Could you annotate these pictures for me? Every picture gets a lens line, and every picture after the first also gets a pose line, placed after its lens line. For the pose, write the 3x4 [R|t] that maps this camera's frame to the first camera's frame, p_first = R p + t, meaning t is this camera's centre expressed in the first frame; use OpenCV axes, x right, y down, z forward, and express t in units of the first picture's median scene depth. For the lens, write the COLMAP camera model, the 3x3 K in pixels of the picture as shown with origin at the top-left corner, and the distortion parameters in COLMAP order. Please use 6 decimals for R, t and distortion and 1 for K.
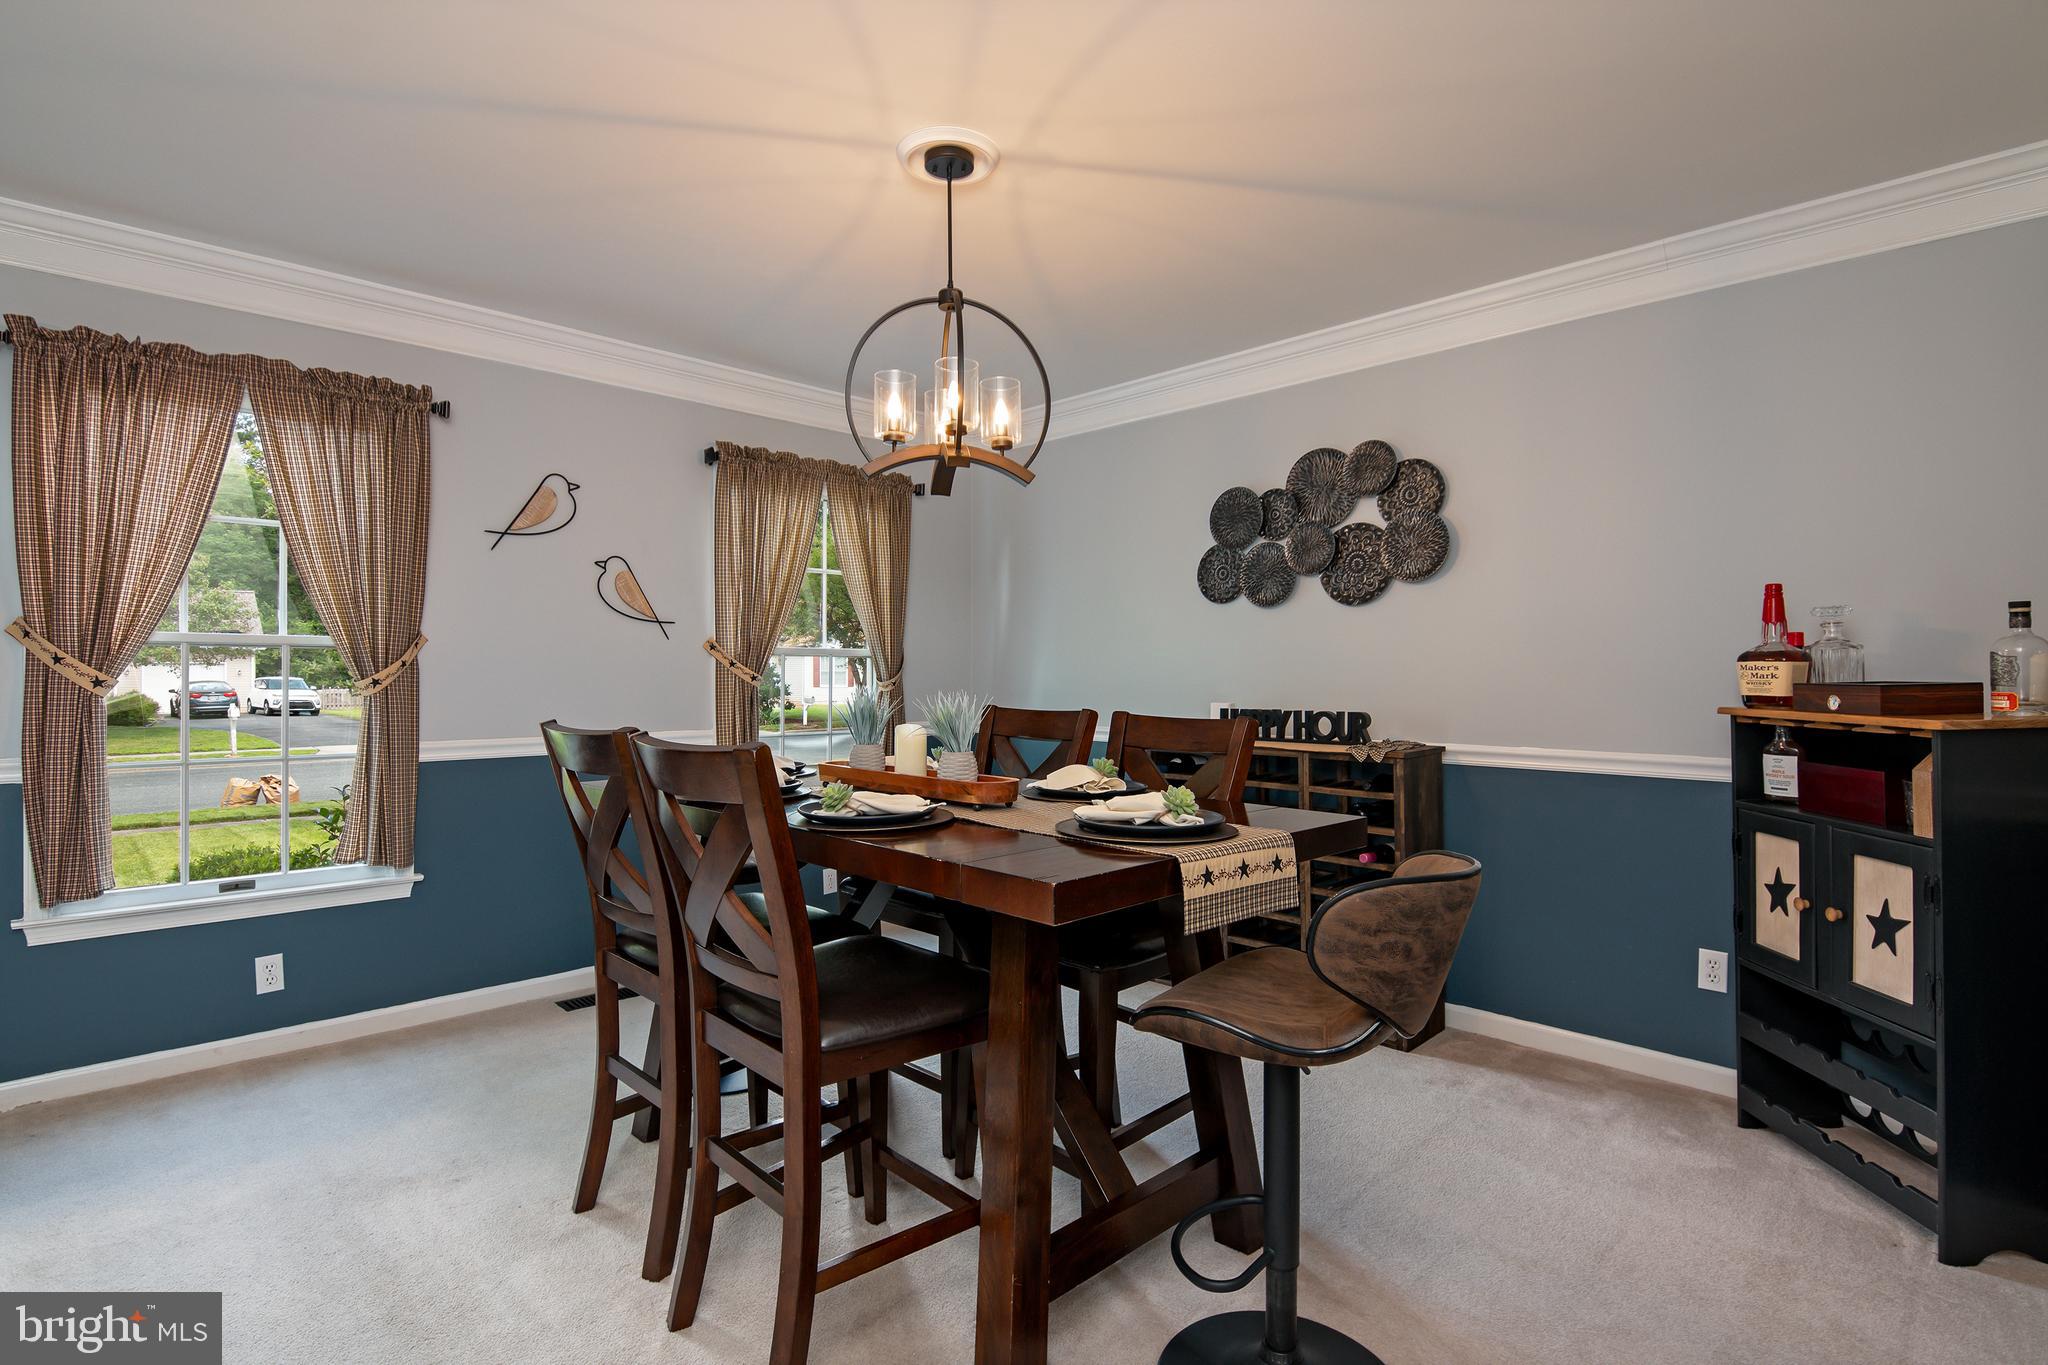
lens RADIAL K [[995.4, 0, 1030.3], [0, 995.4, 662.3], [0, 0, 1]] dist [0.003079, -0.008187]
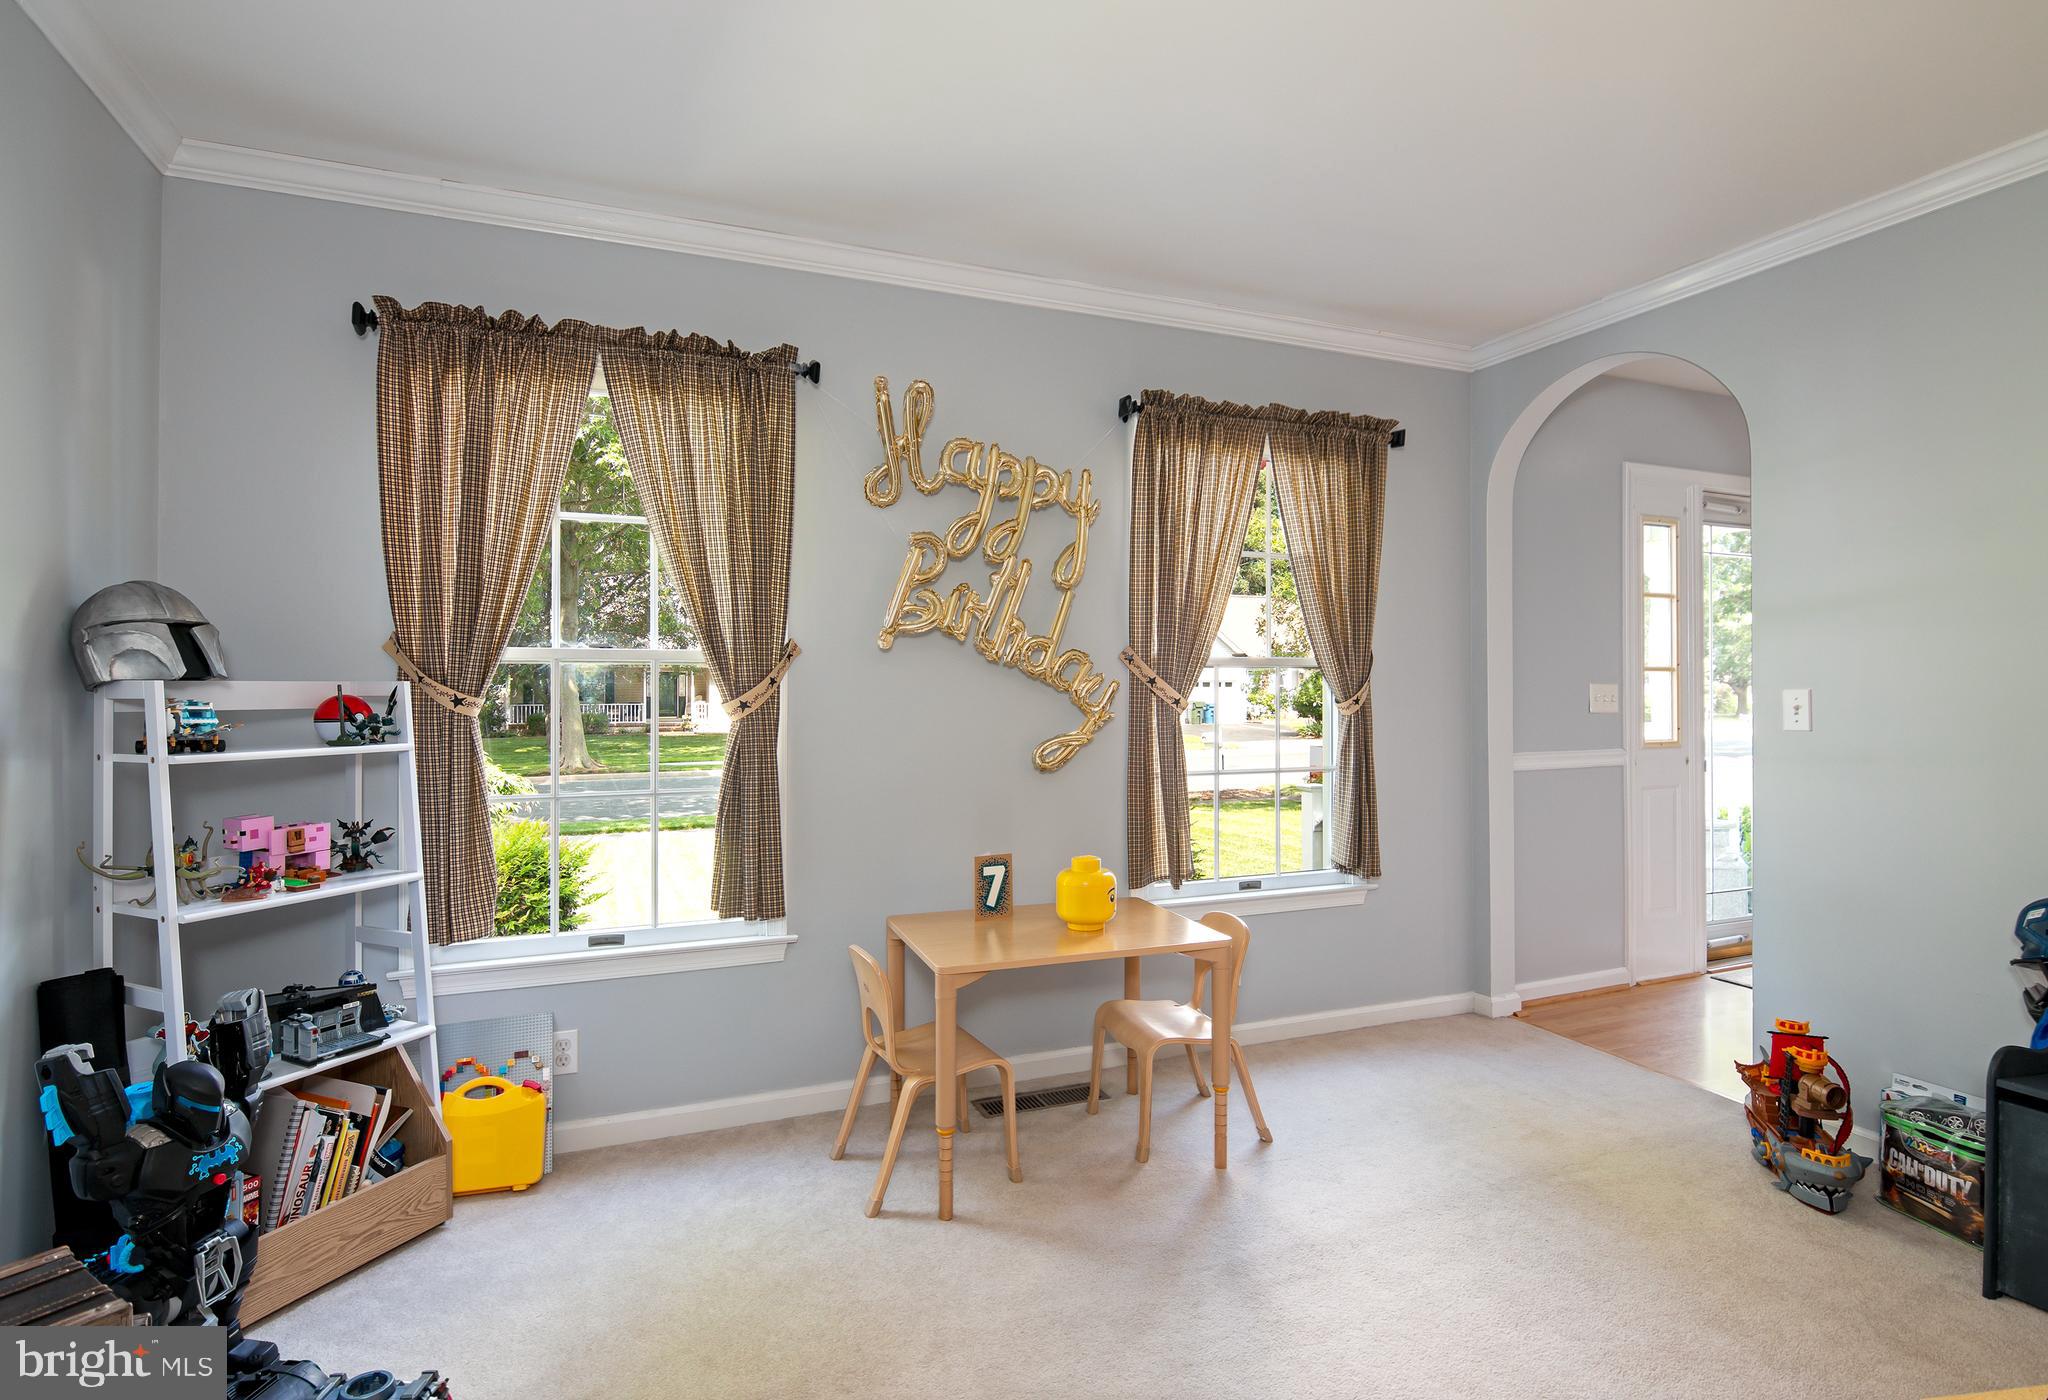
lens RADIAL K [[1448.5, 0, 1023.6], [0, 1448.5, 698.5], [0, 0, 1]] dist [0.003027, 0.000241]
pose [[0.966009, -0.004883, -0.258463, -0.115984], [0.009324, 0.999829, 0.015960, -0.002090], [0.258341, -0.017828, 0.965889, -0.115609]]
